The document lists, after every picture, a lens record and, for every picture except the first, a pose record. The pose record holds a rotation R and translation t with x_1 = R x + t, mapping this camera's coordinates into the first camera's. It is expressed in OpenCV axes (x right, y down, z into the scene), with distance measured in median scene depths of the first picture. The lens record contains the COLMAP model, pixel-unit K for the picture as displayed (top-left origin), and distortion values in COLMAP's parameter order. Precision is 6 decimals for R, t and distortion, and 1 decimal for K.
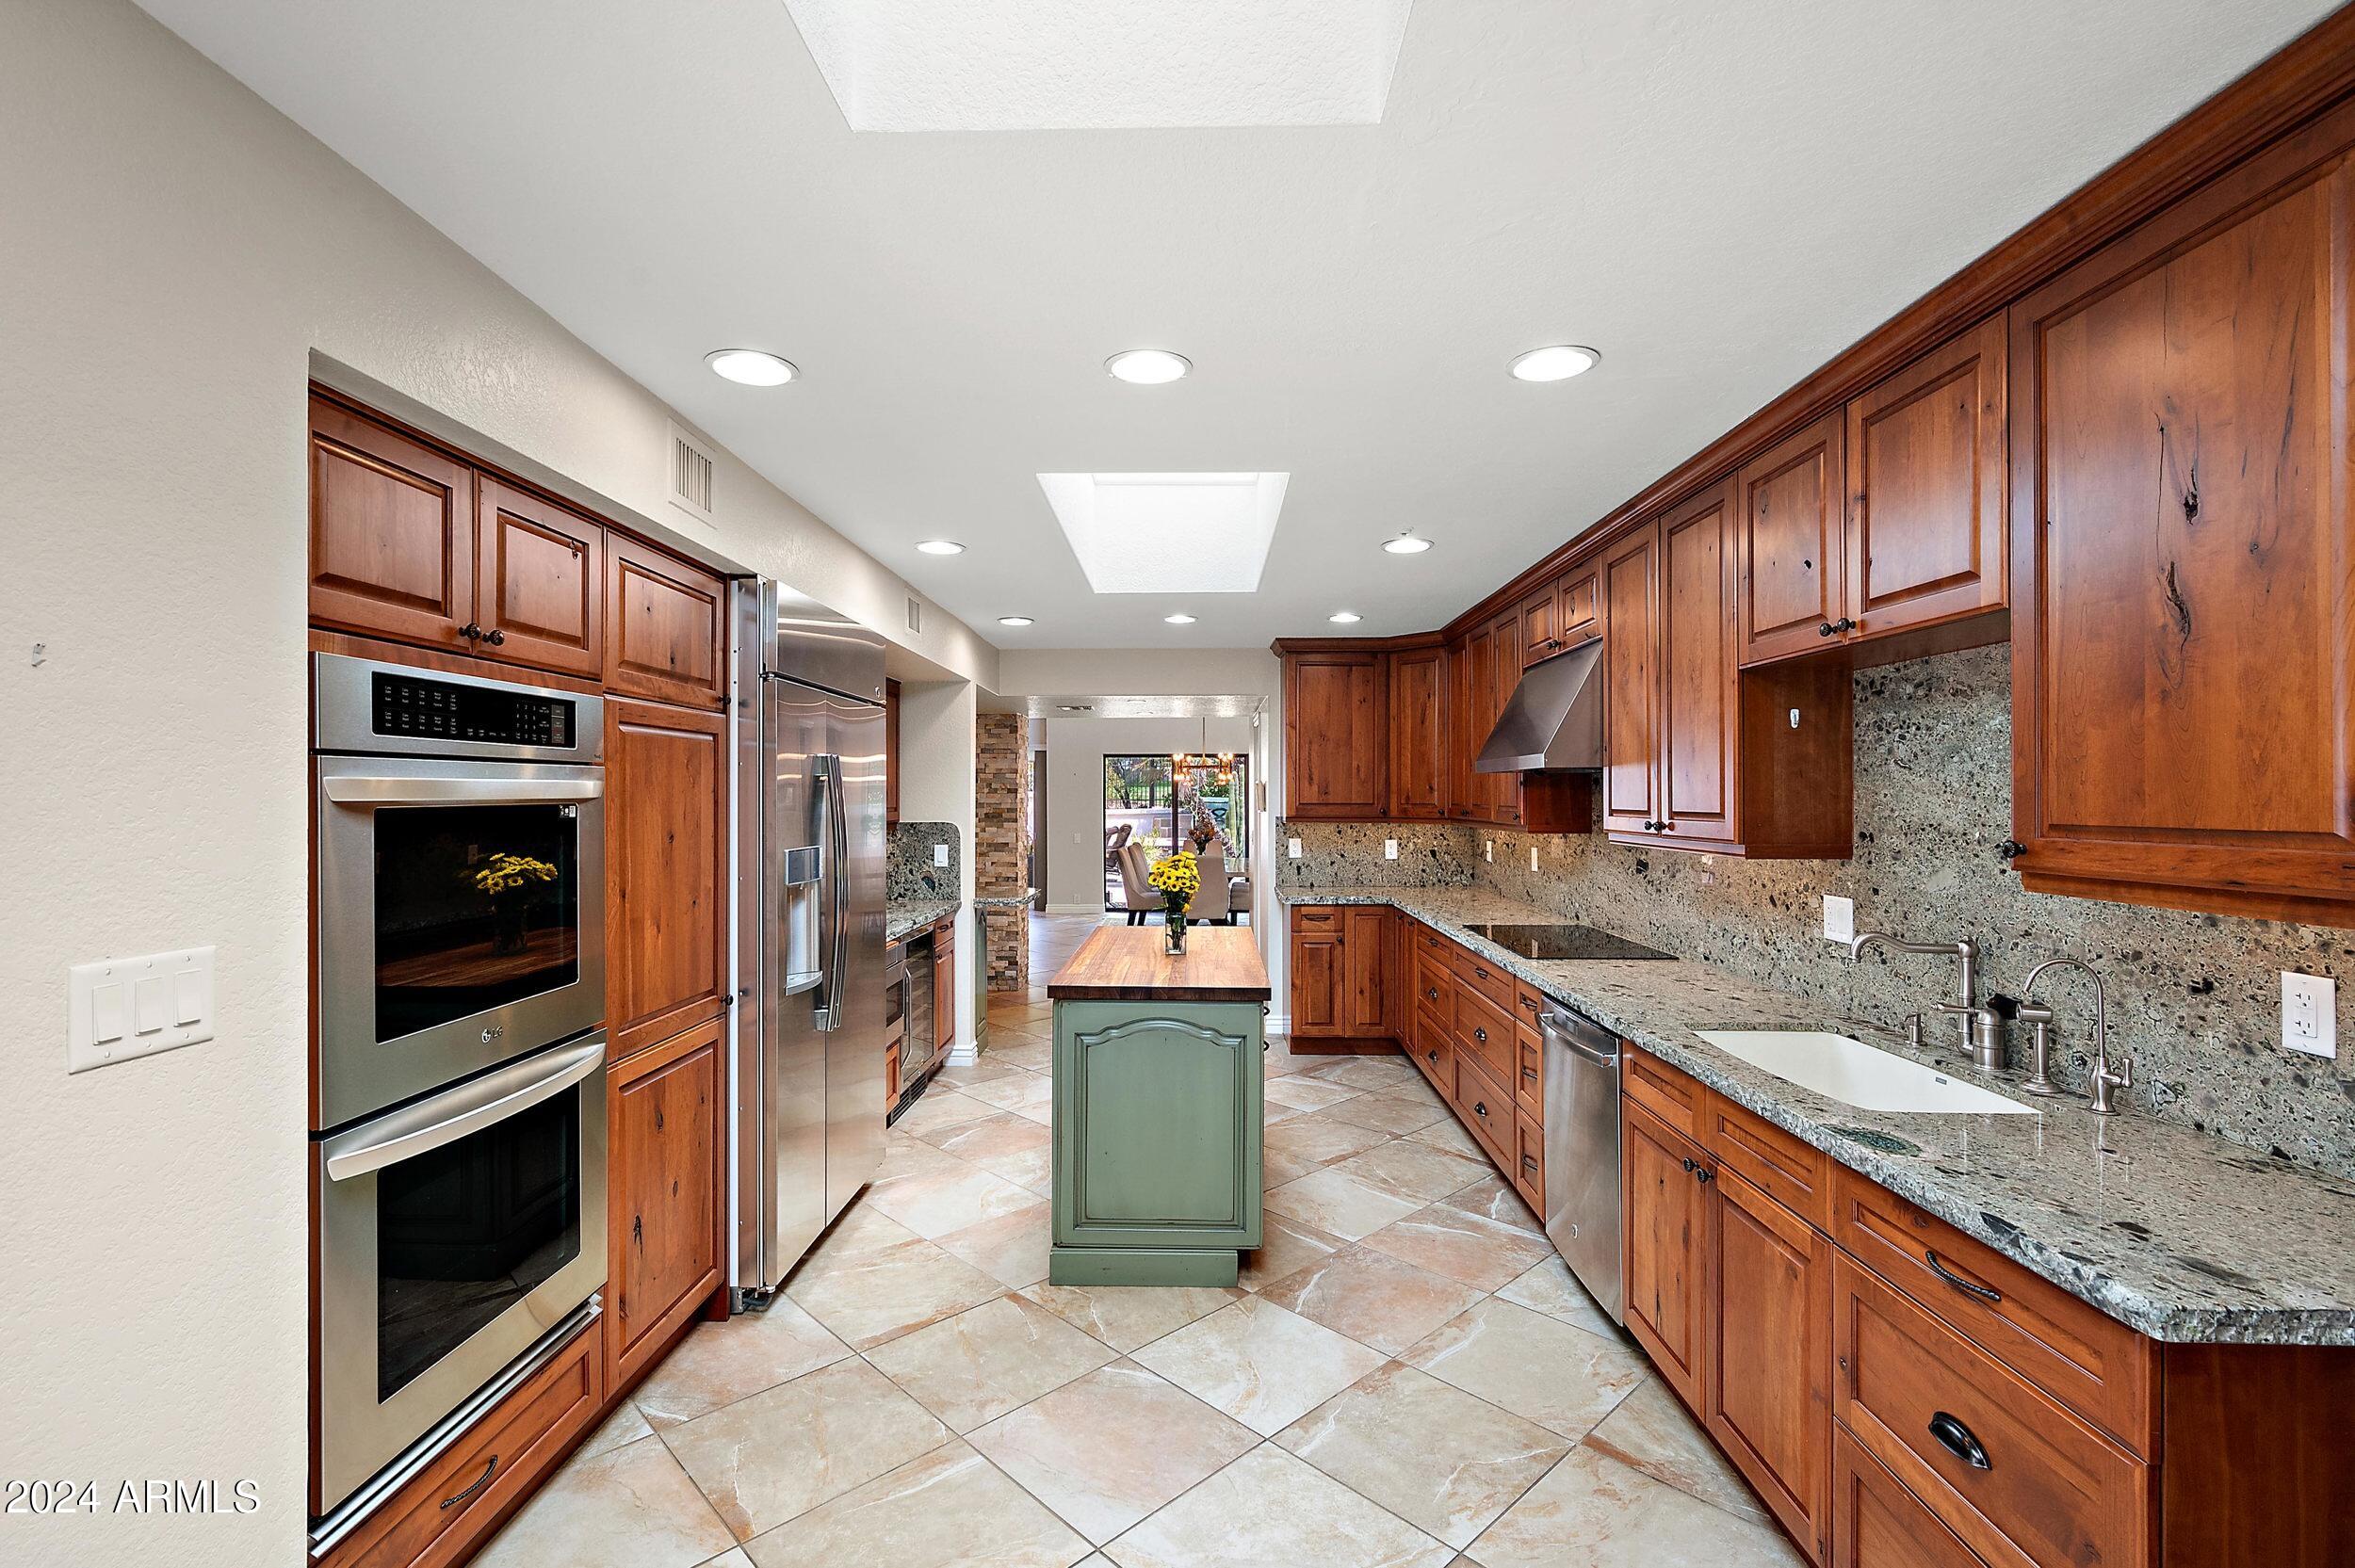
lens RADIAL K [[1042.2, 0, 1181.9], [0, 1042.2, 791.3], [0, 0, 1]] dist [-0.003692, -0.000949]
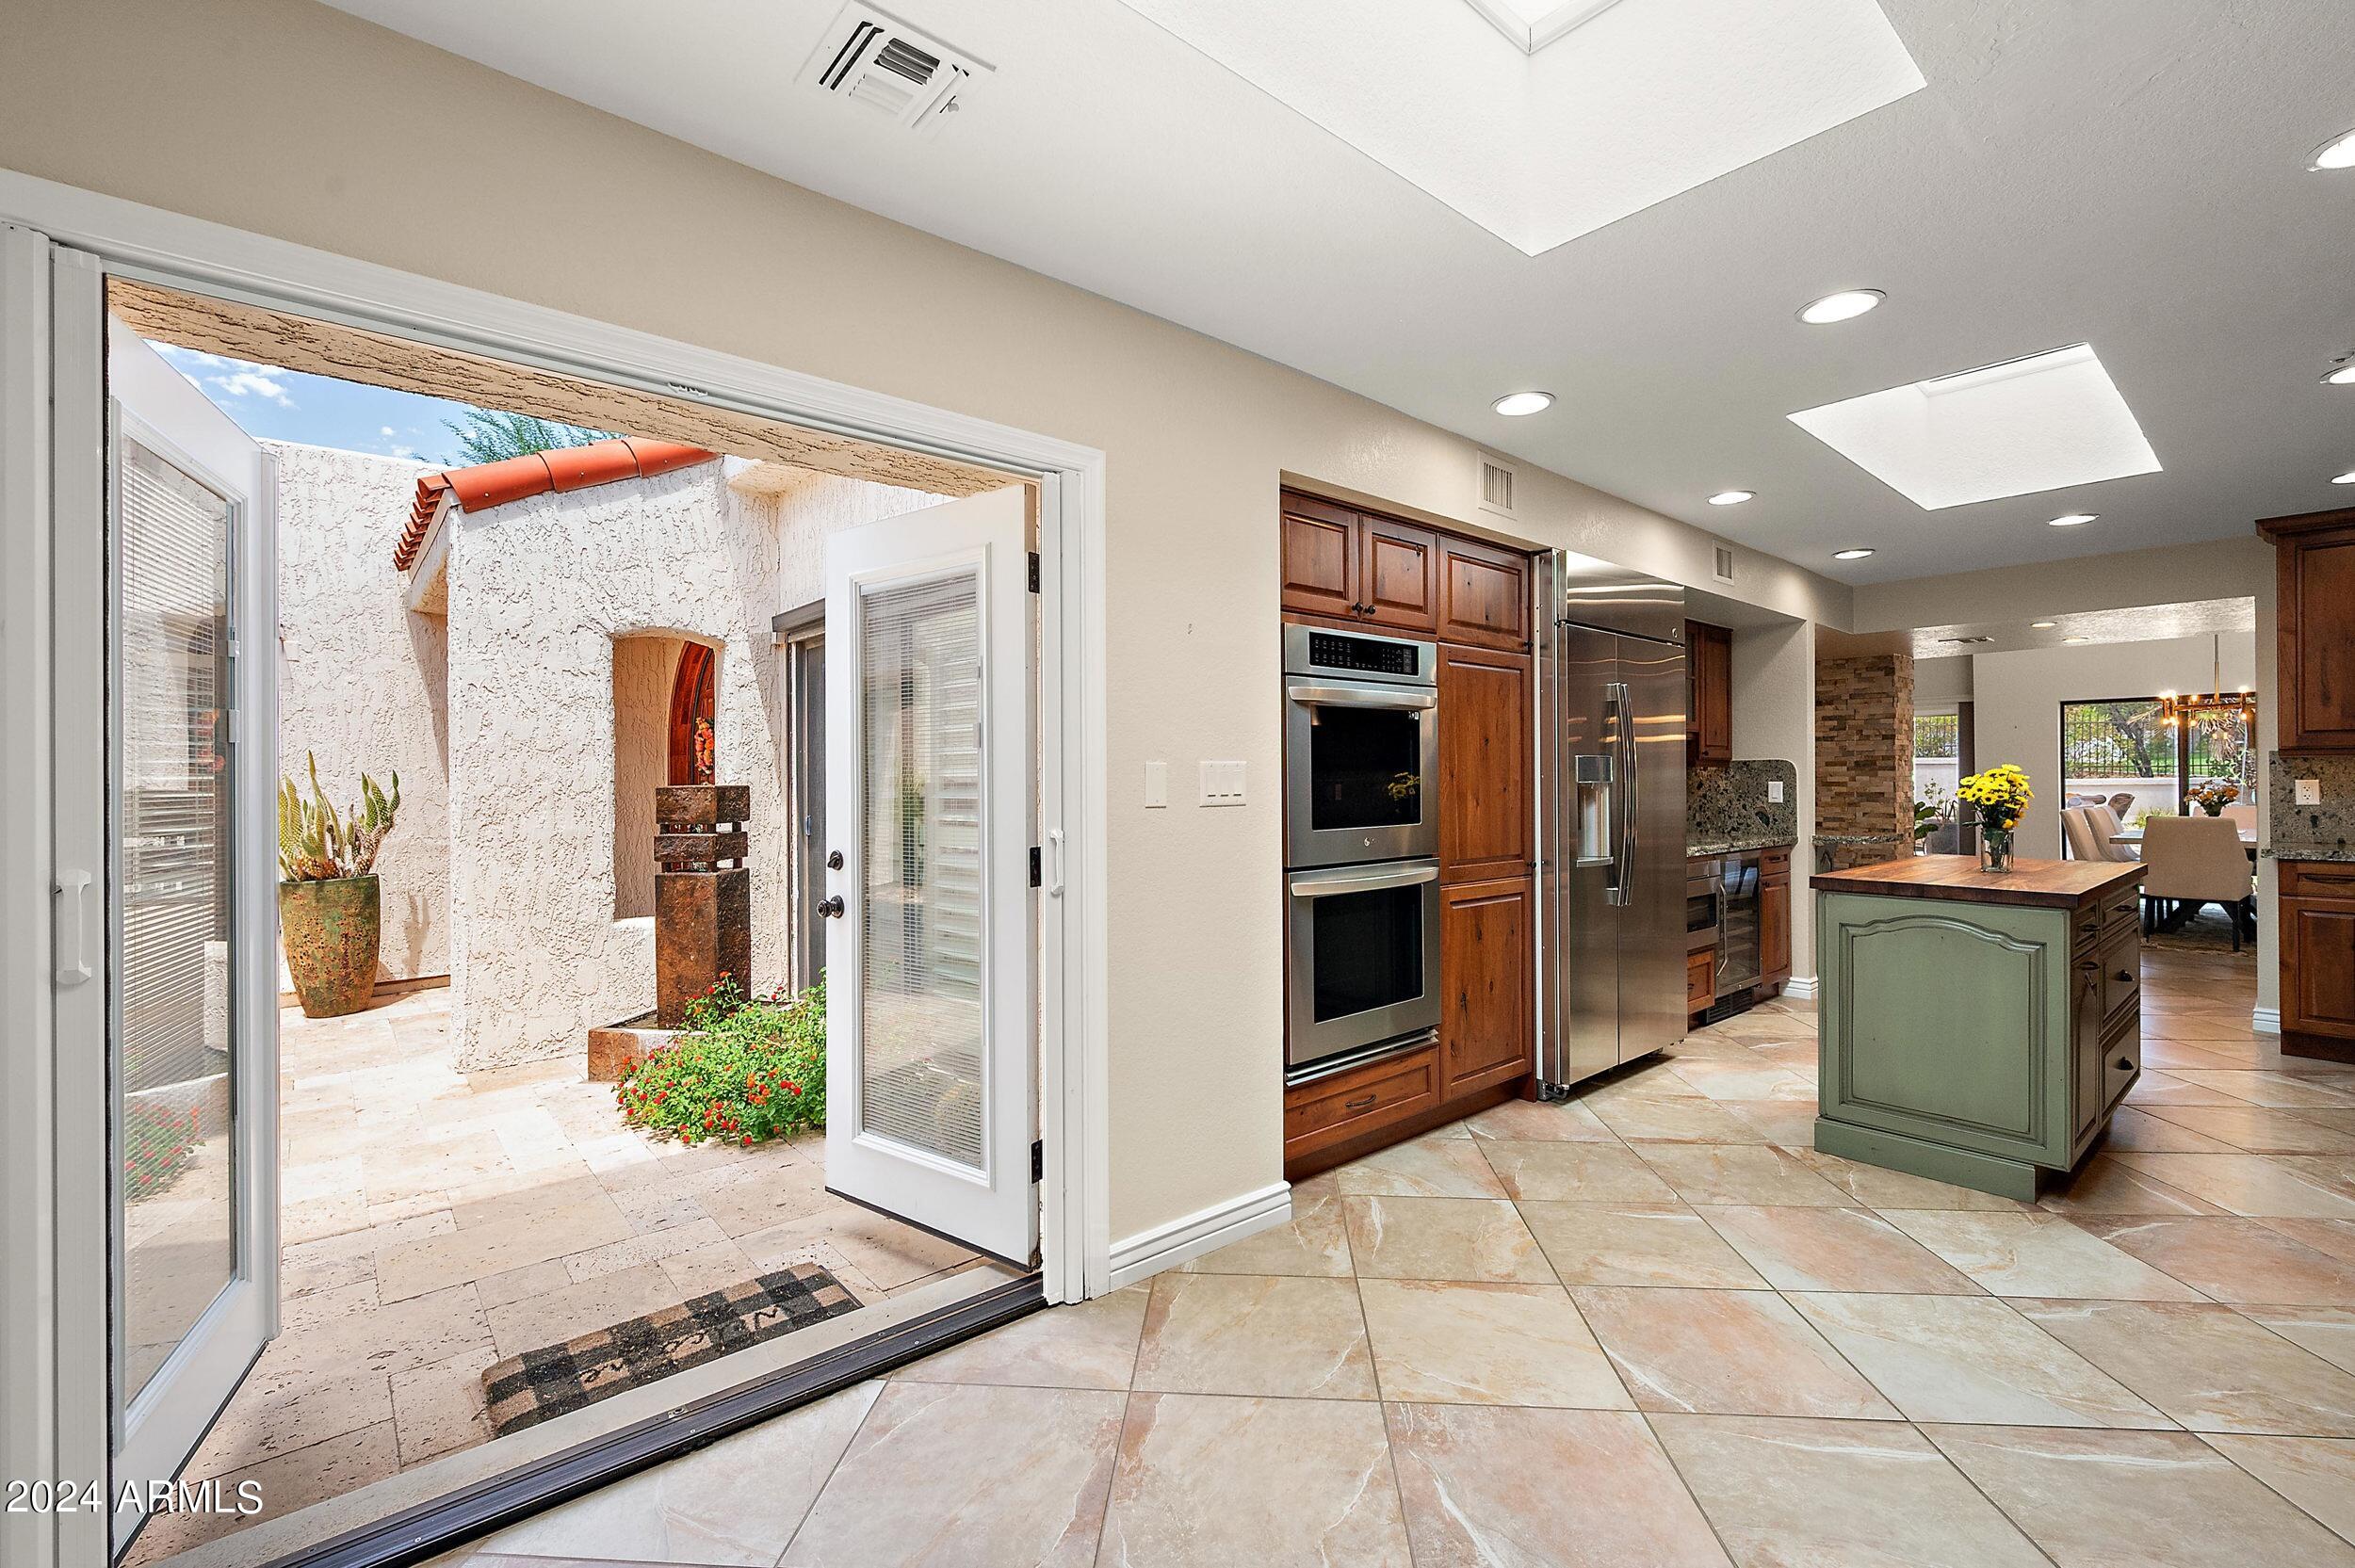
lens RADIAL K [[1011.6, 0, 1179.8], [0, 1011.6, 775.1], [0, 0, 1]] dist [-0.000562, 0.001227]
pose [[0.668602, -0.005211, -0.743602, 0.273238], [0.007171, 0.999974, -0.000560, 0.092358], [0.743585, -0.004958, 0.668623, -0.257875]]
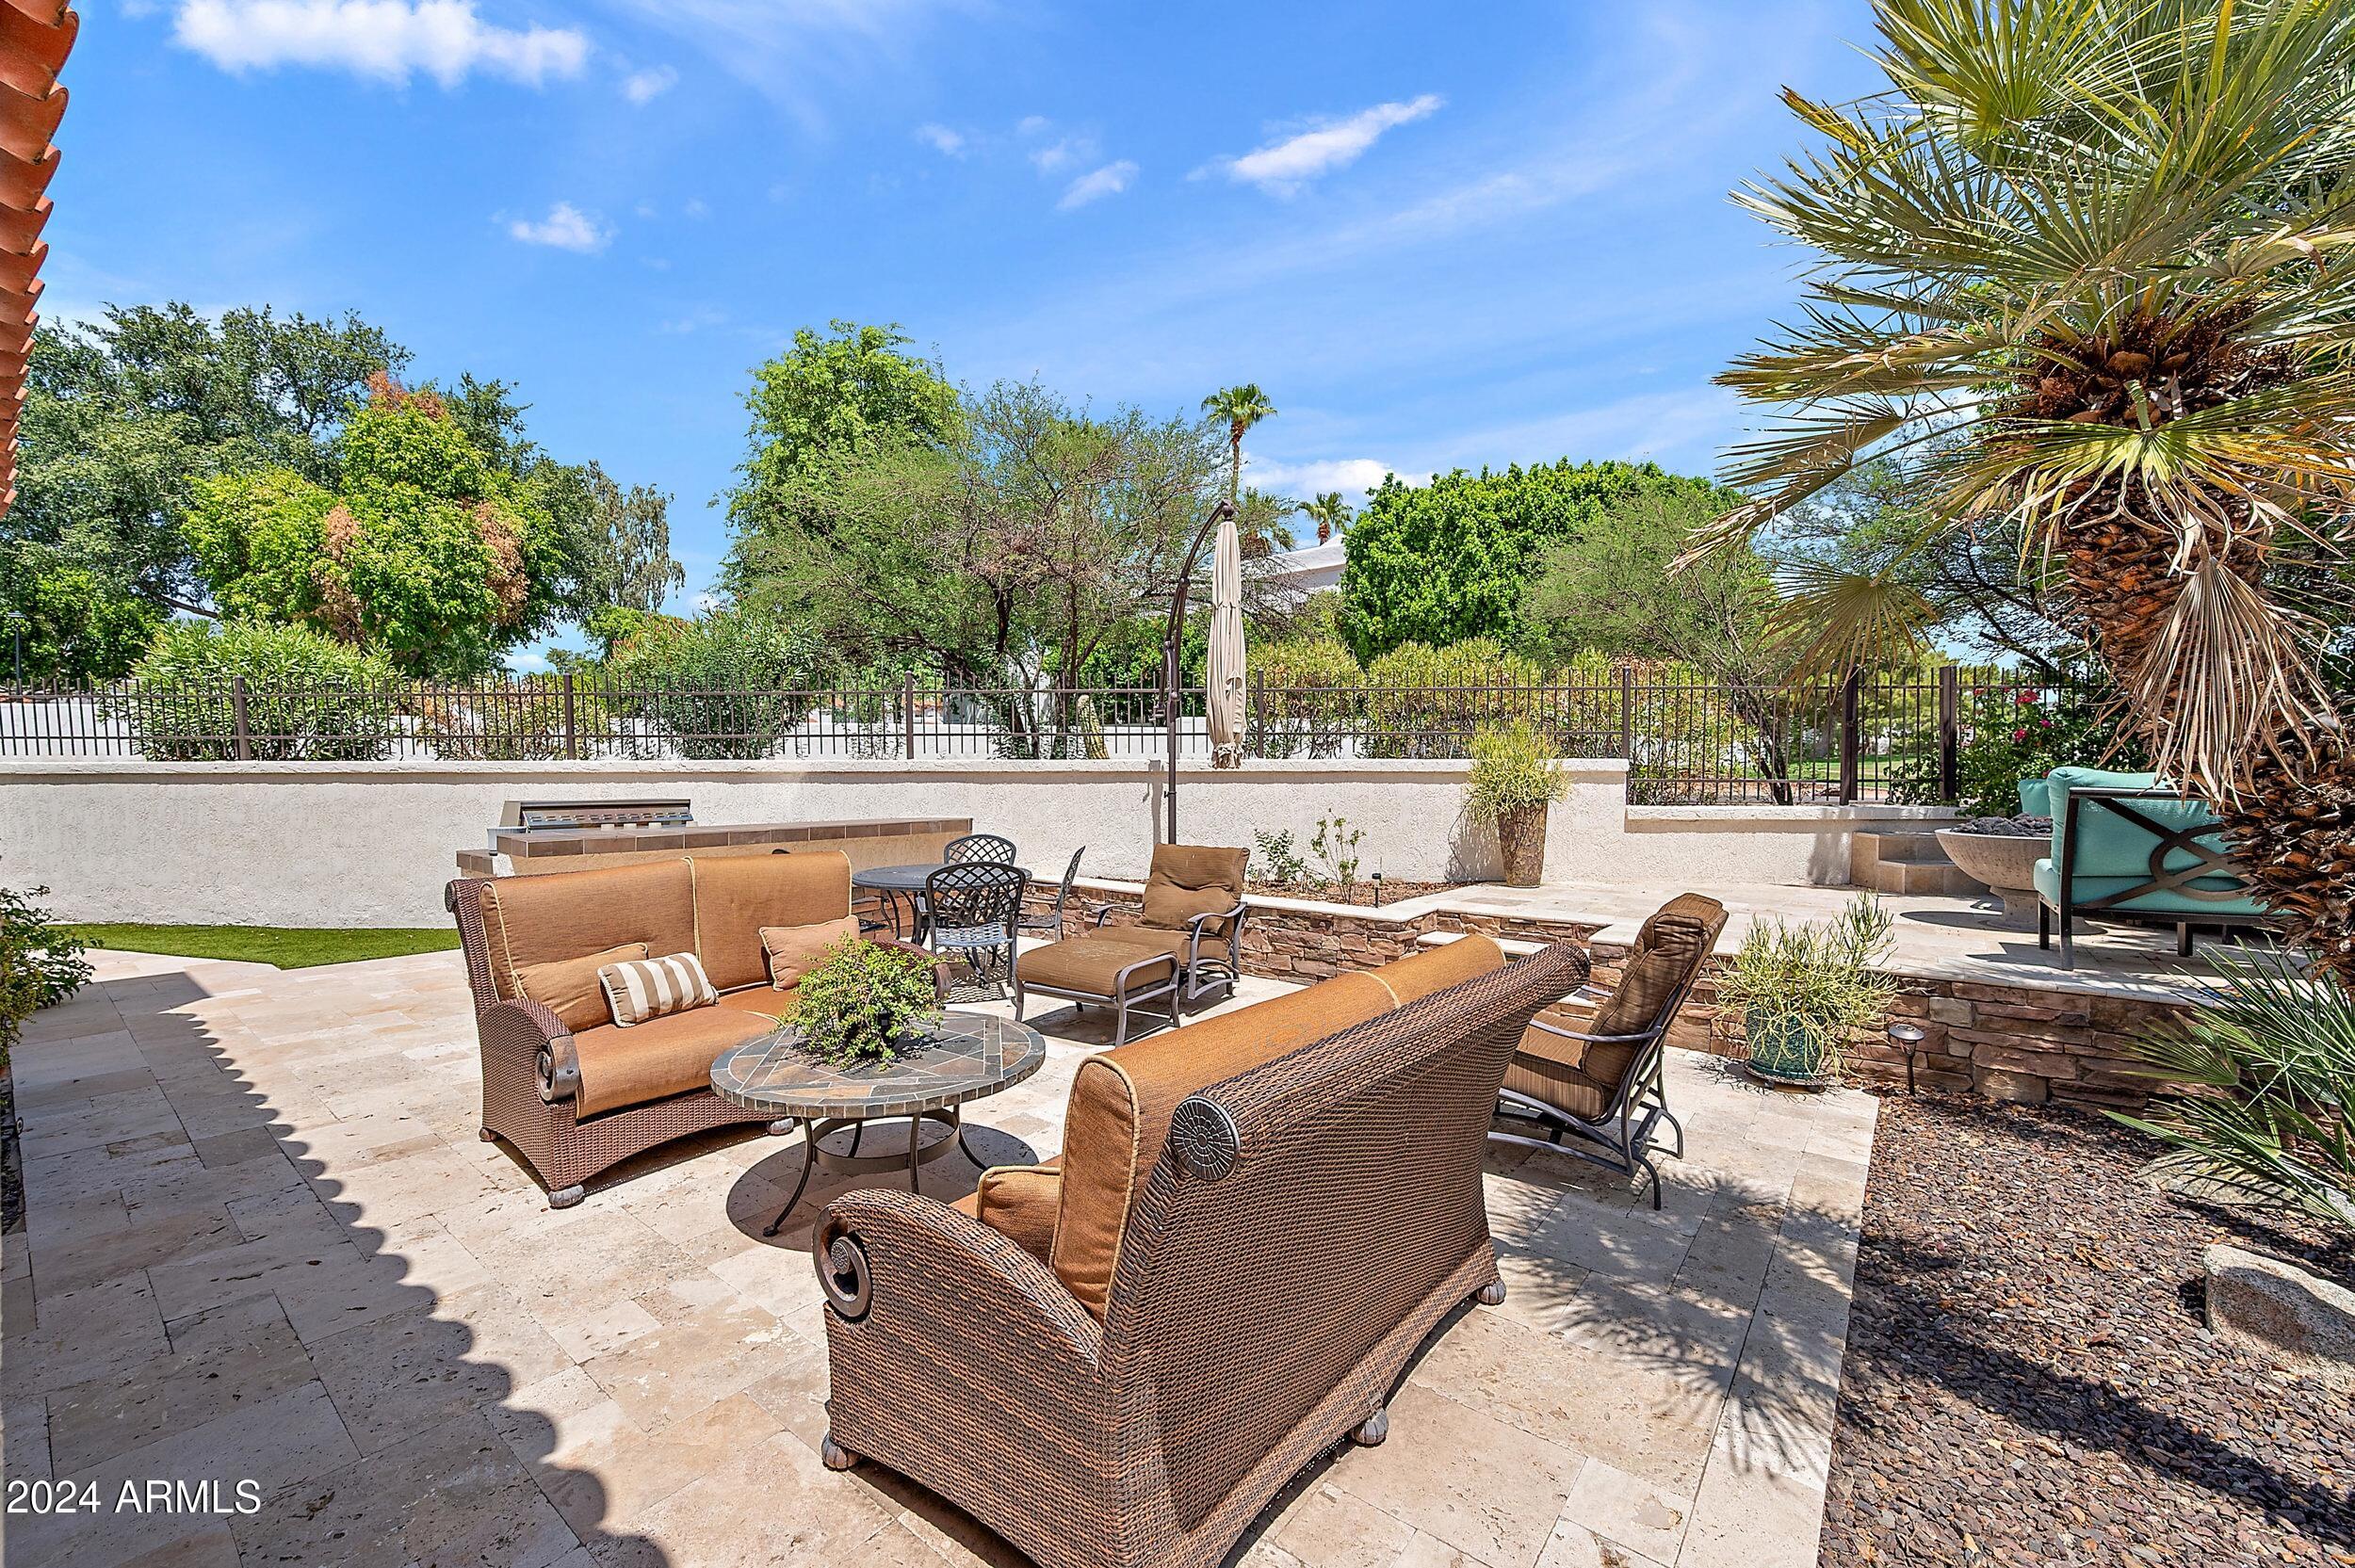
lens RADIAL K [[936.8, 0, 1174.1], [0, 936.8, 767.6], [0, 0, 1]] dist [-0.002510, 0.000775]
pose [[0.793019, -0.001301, -0.609195, -0.150604], [-0.000328, 0.999997, -0.002562, 0.035102], [0.609197, 0.002232, 0.793016, 5.644904]]
